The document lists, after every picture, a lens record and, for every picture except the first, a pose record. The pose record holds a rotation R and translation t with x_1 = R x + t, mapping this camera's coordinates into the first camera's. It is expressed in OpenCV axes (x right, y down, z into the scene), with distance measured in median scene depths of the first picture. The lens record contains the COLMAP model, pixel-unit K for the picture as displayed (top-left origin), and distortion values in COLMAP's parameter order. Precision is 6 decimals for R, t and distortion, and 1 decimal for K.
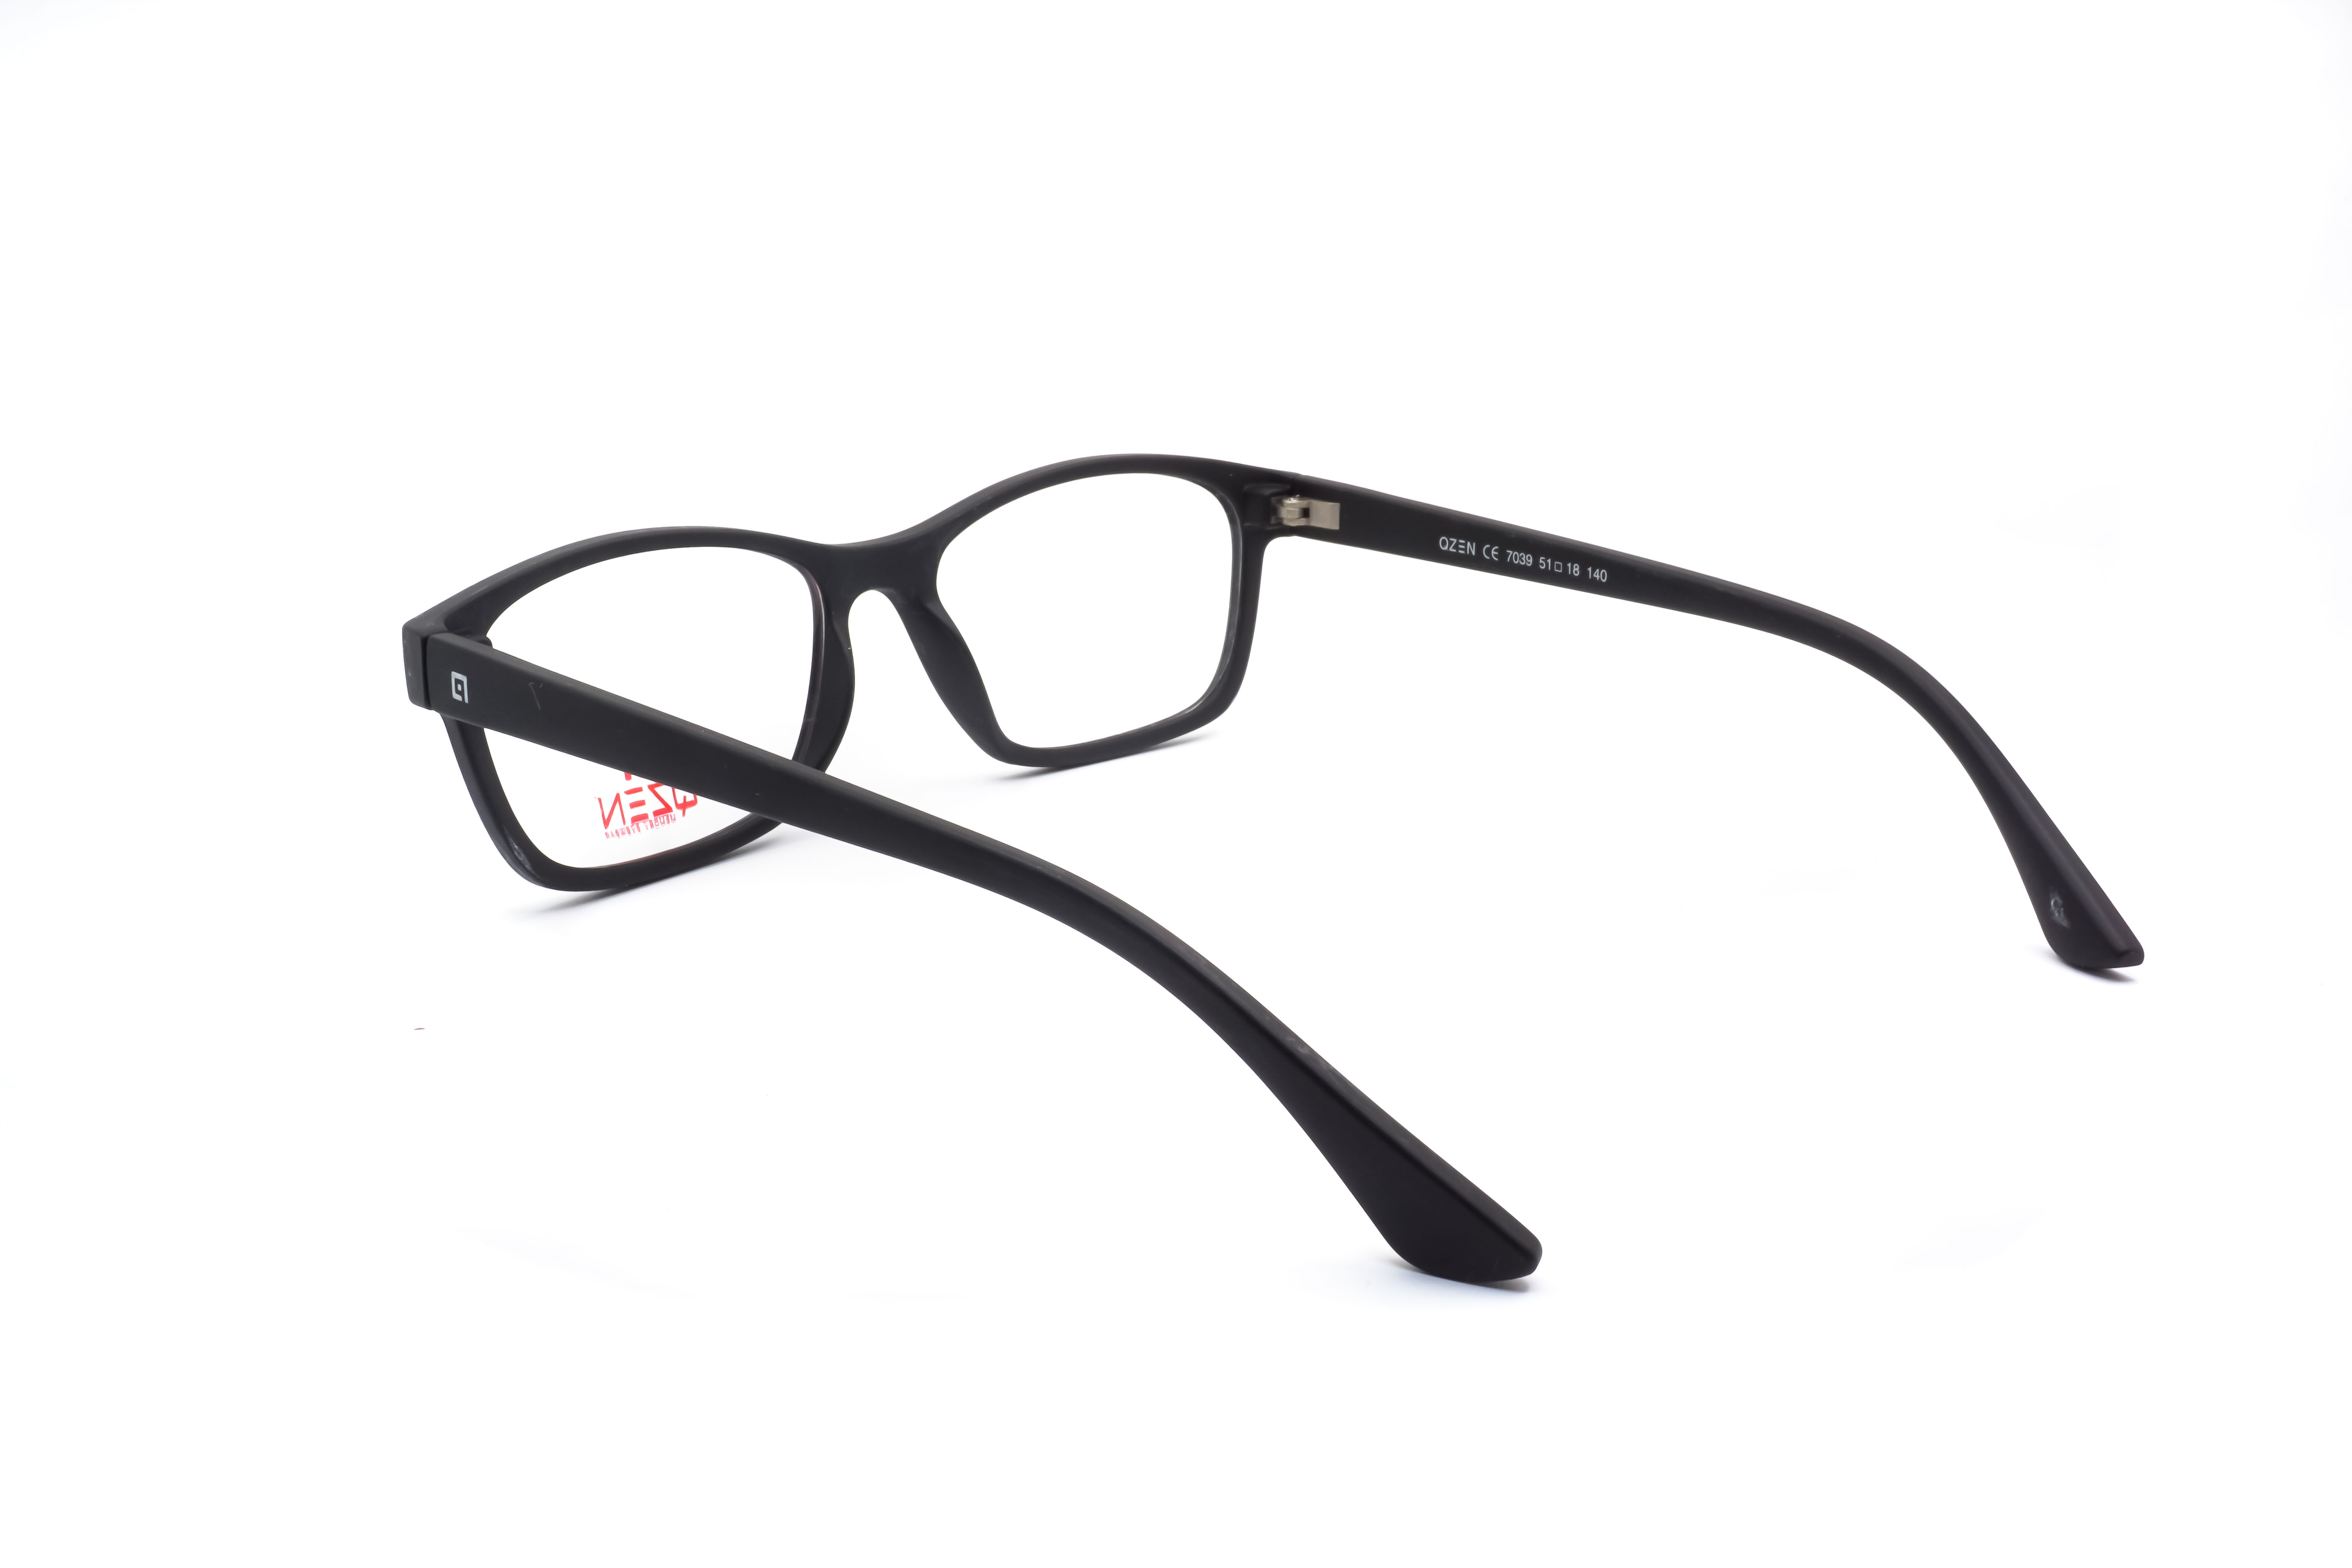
lens RADIAL K [[2927.7, 0, 1176.0], [0, 2927.7, 784.0], [0, 0, 1]] dist [0.000843, 0.017288]
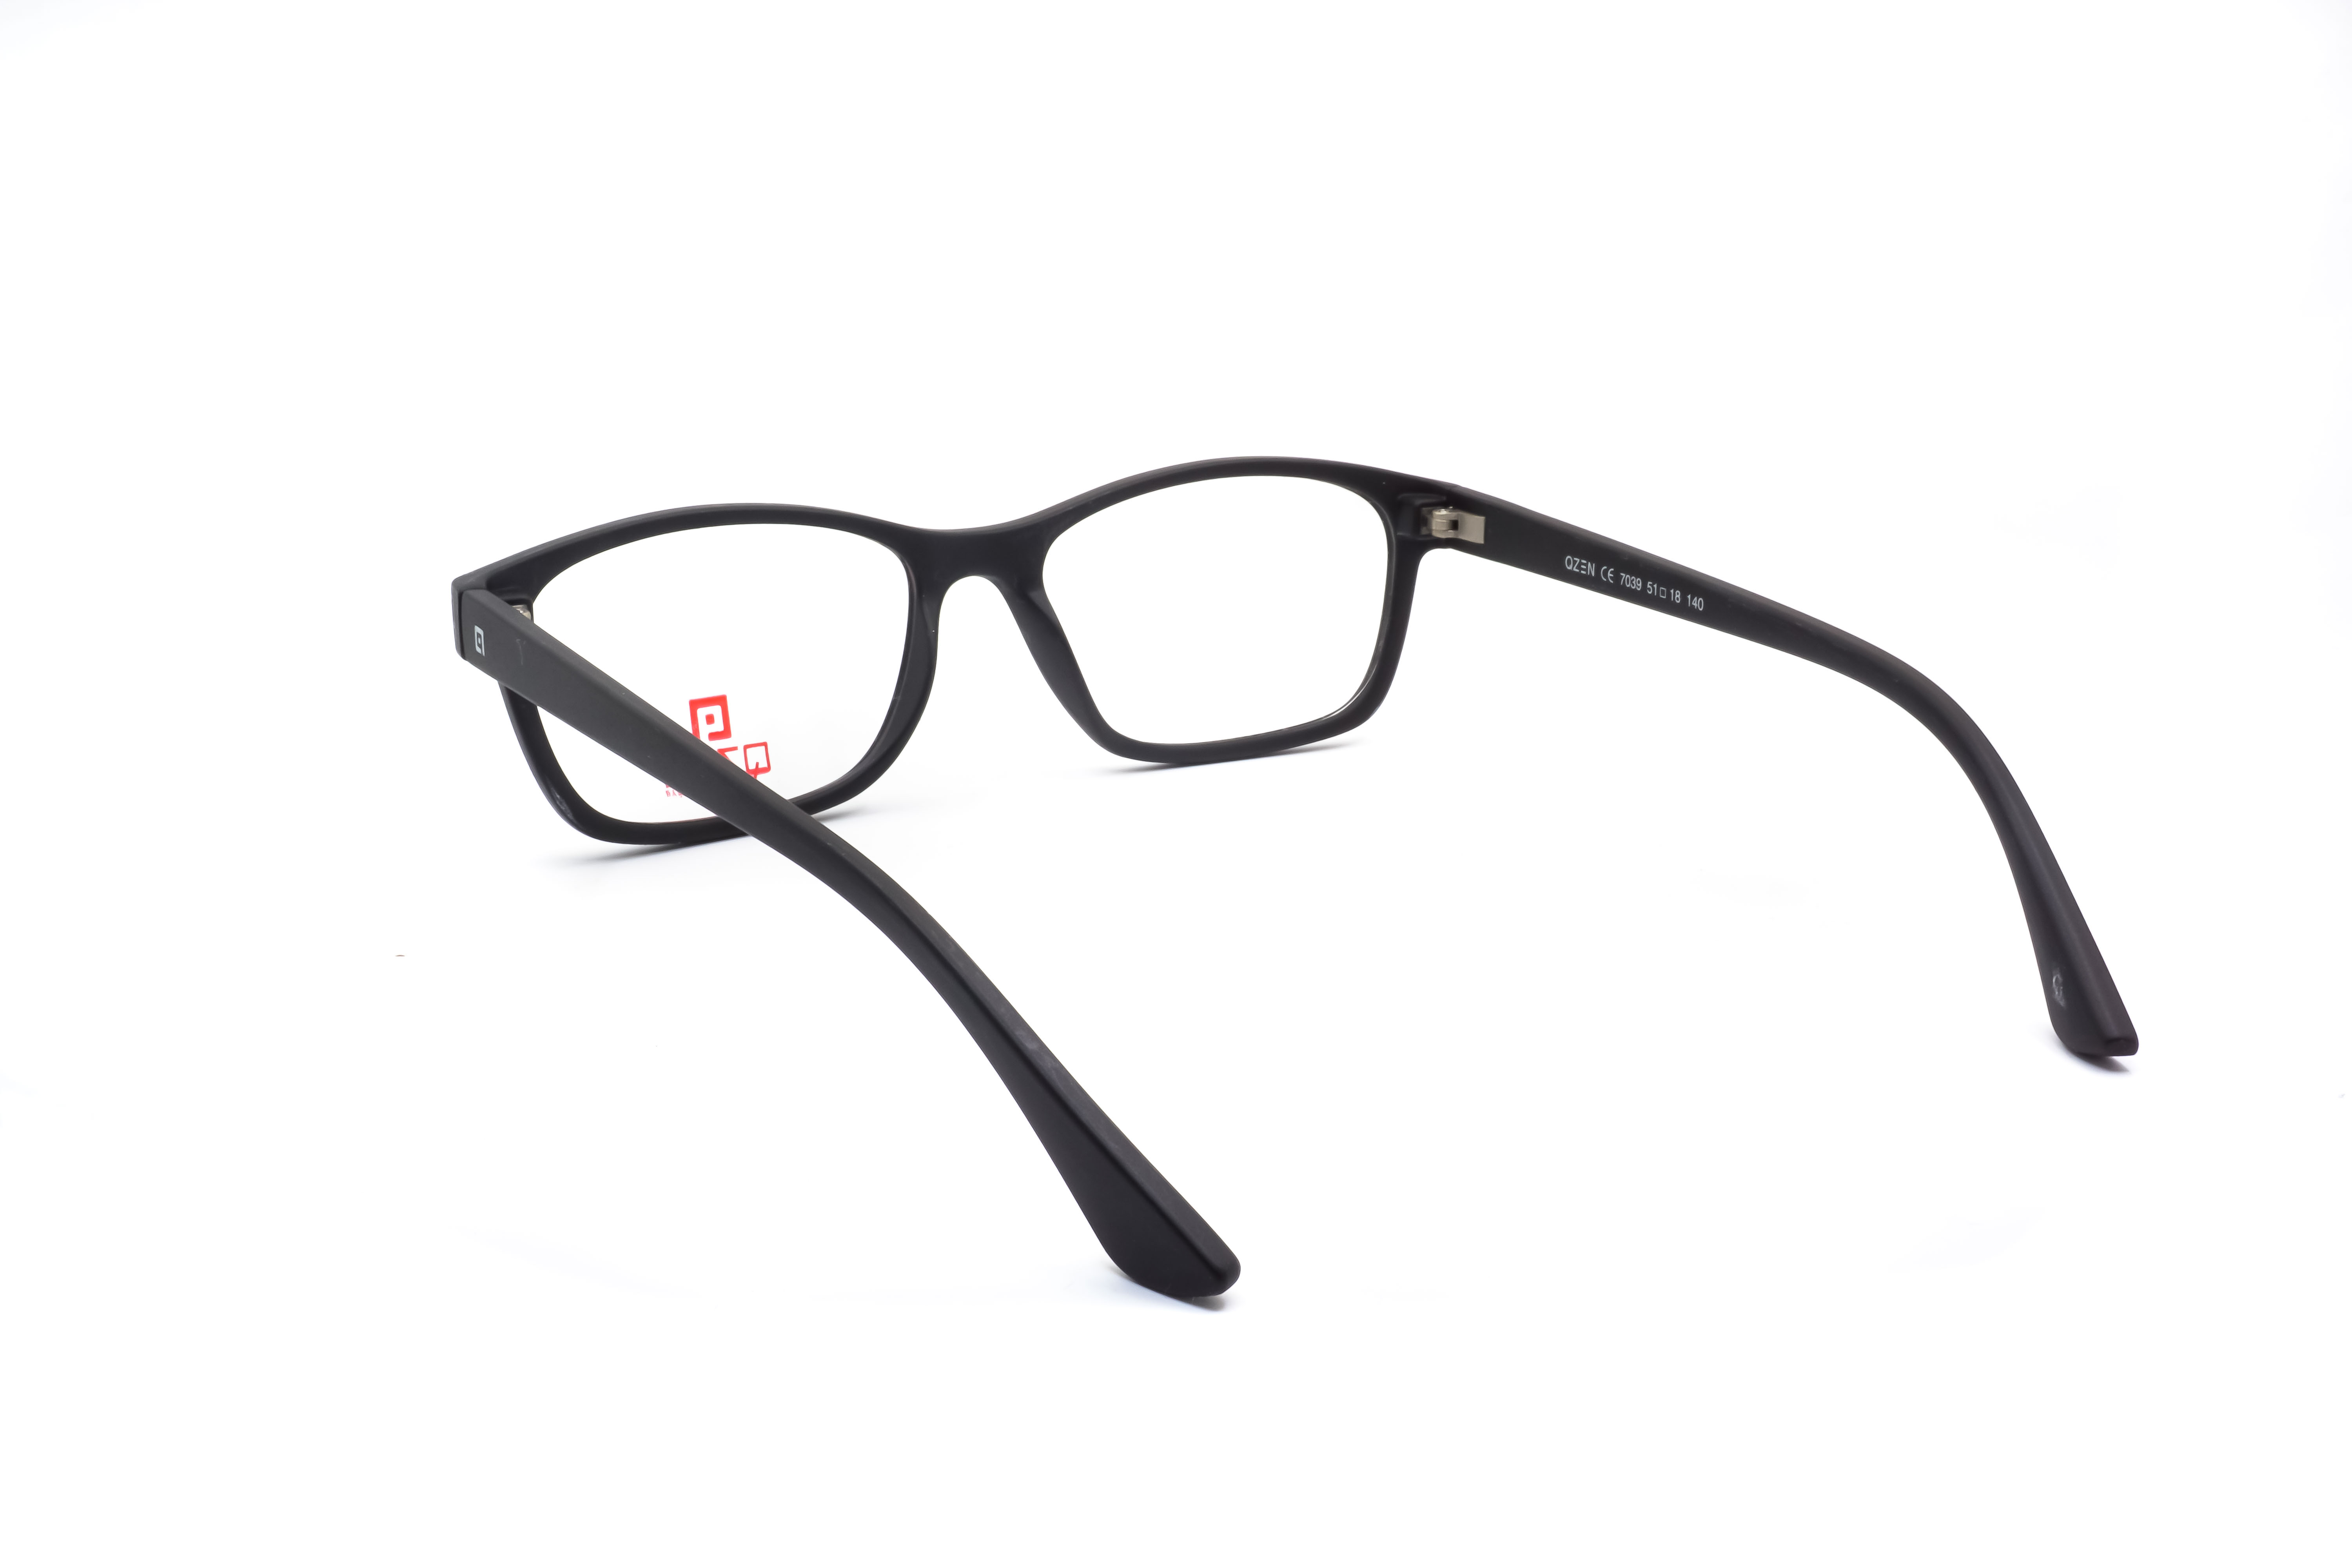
lens RADIAL K [[2927.7, 0, 1176.0], [0, 2927.7, 784.0], [0, 0, 1]] dist [0.000843, 0.017288]
pose [[0.965842, 0.073666, -0.248439, 0.221229], [-0.074498, 0.997203, 0.006063, -0.005305], [0.248190, 0.012652, 0.968629, 0.028229]]
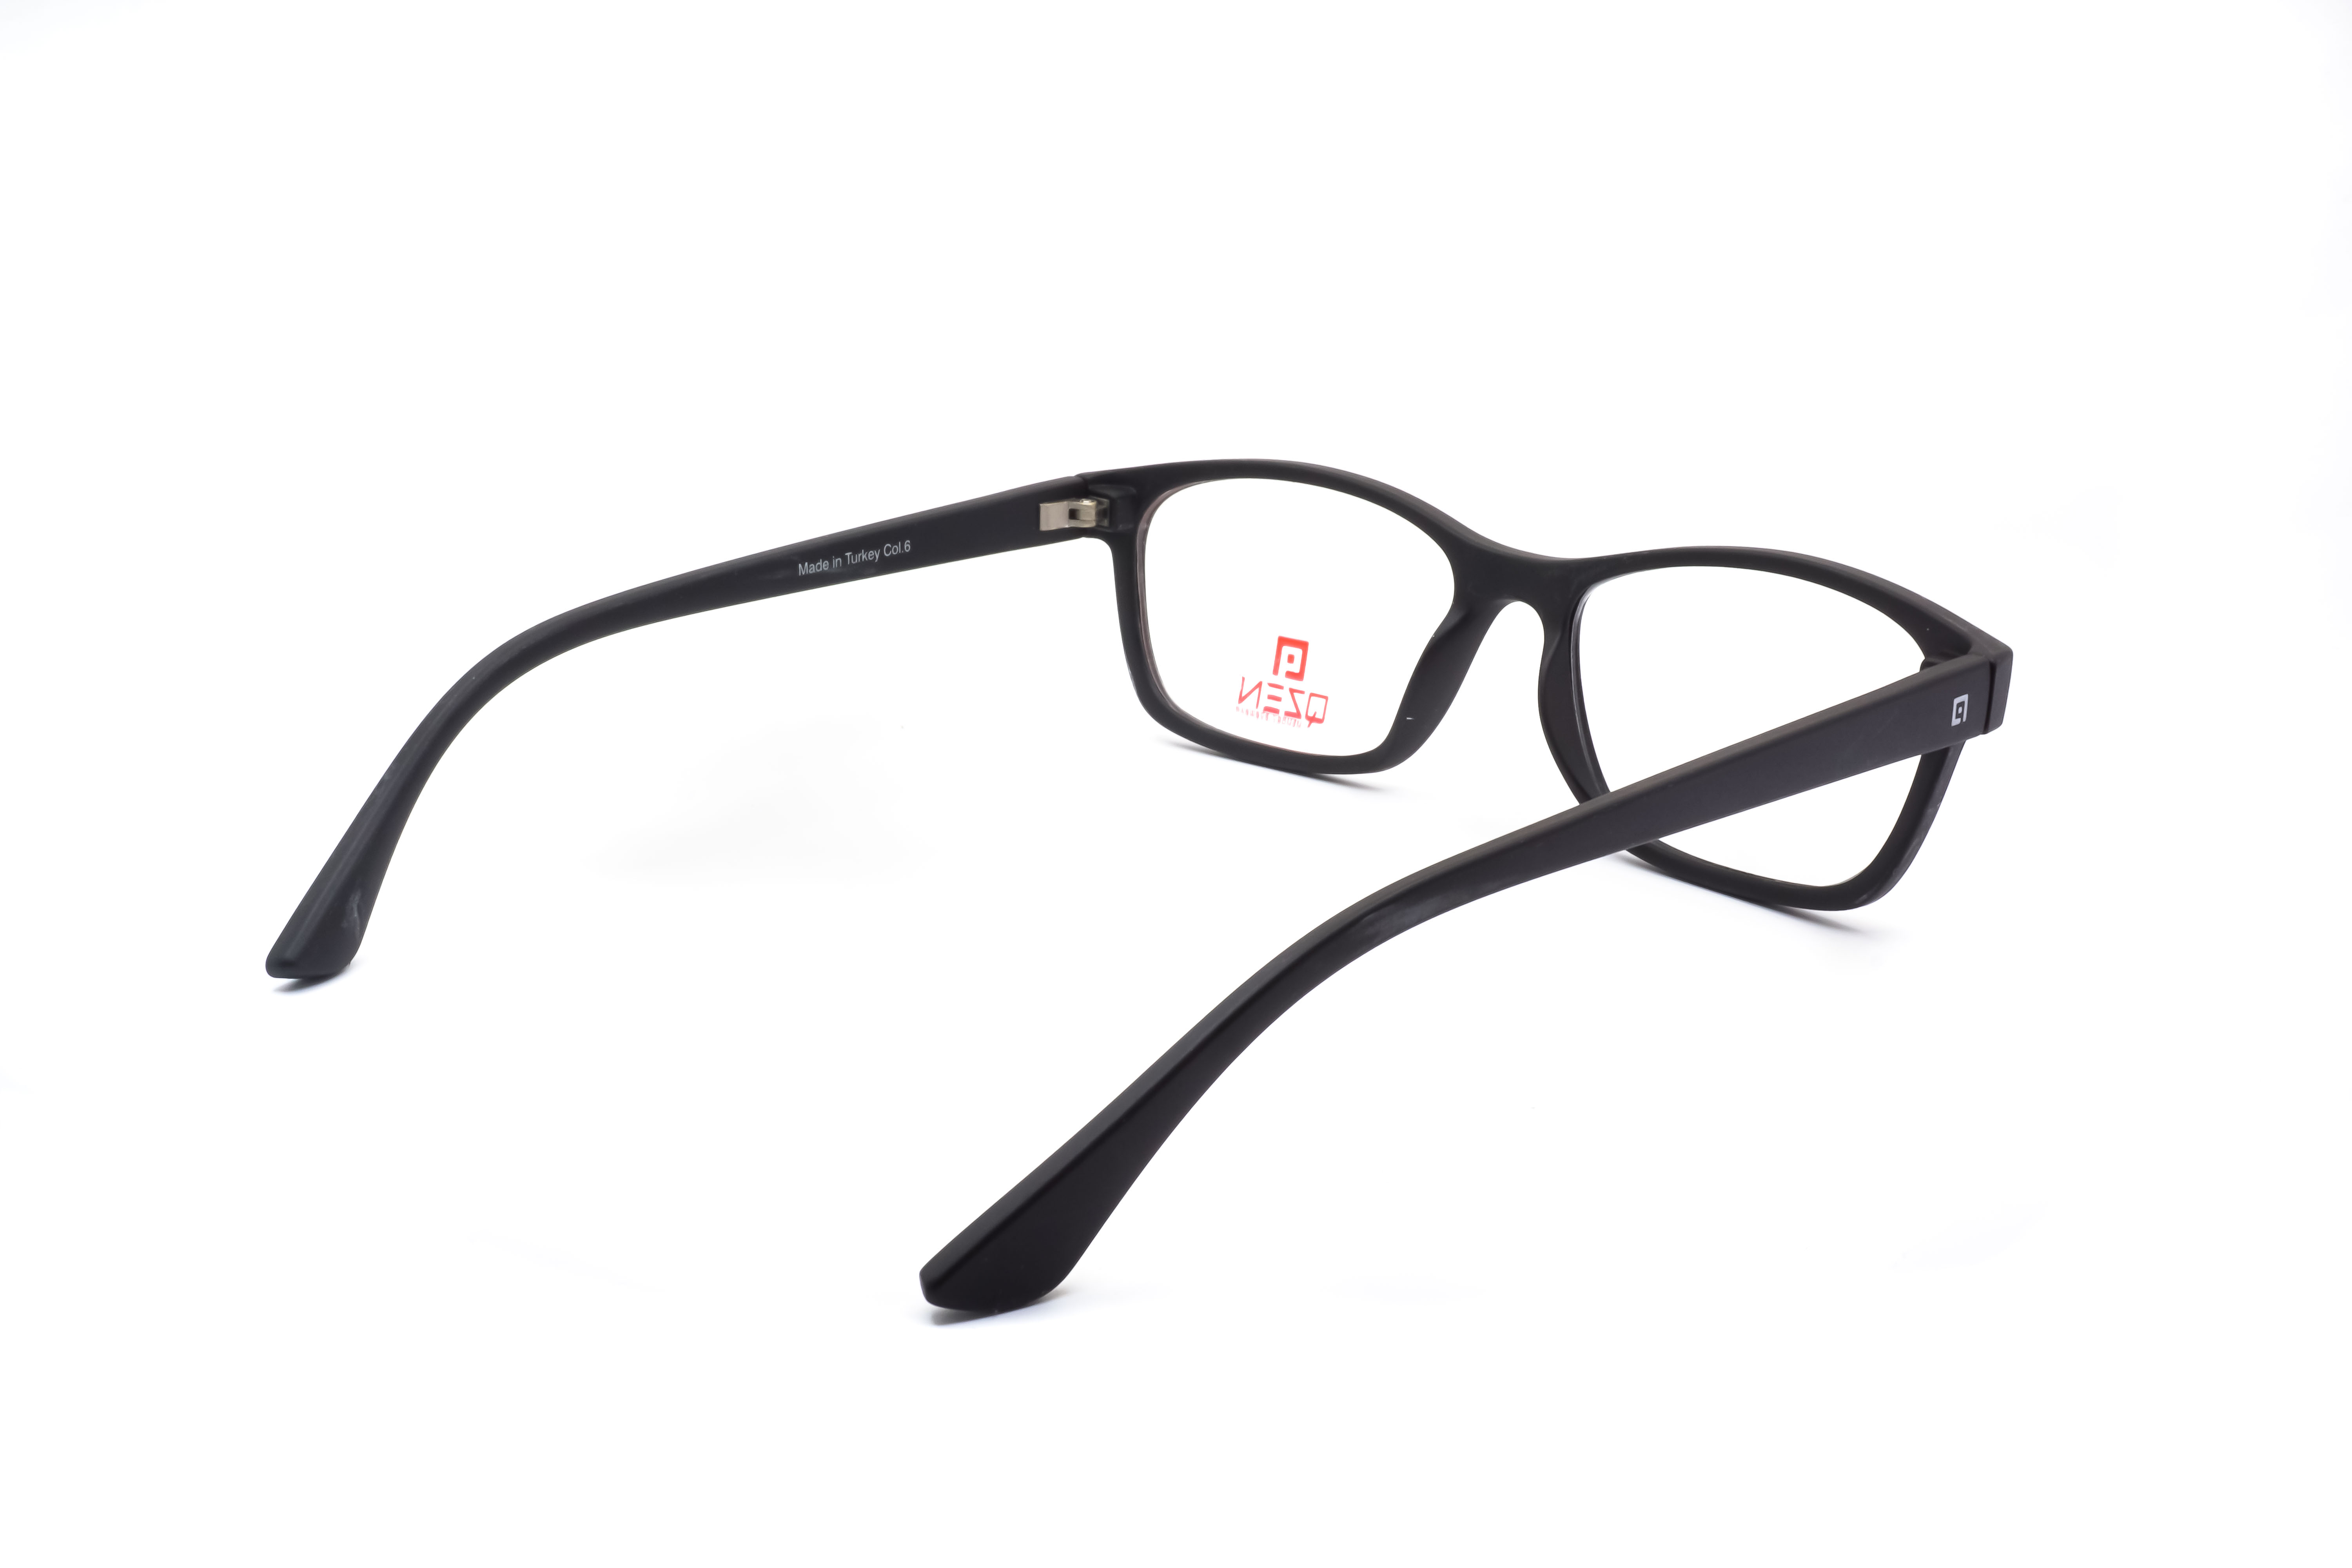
lens RADIAL K [[2927.7, 0, 1176.0], [0, 2927.7, 784.0], [0, 0, 1]] dist [0.000843, 0.017288]
pose [[0.004792, 0.271117, -0.962535, 0.862242], [-0.294447, 0.920255, 0.257742, -0.228735], [0.955656, 0.282180, 0.084240, 0.813464]]
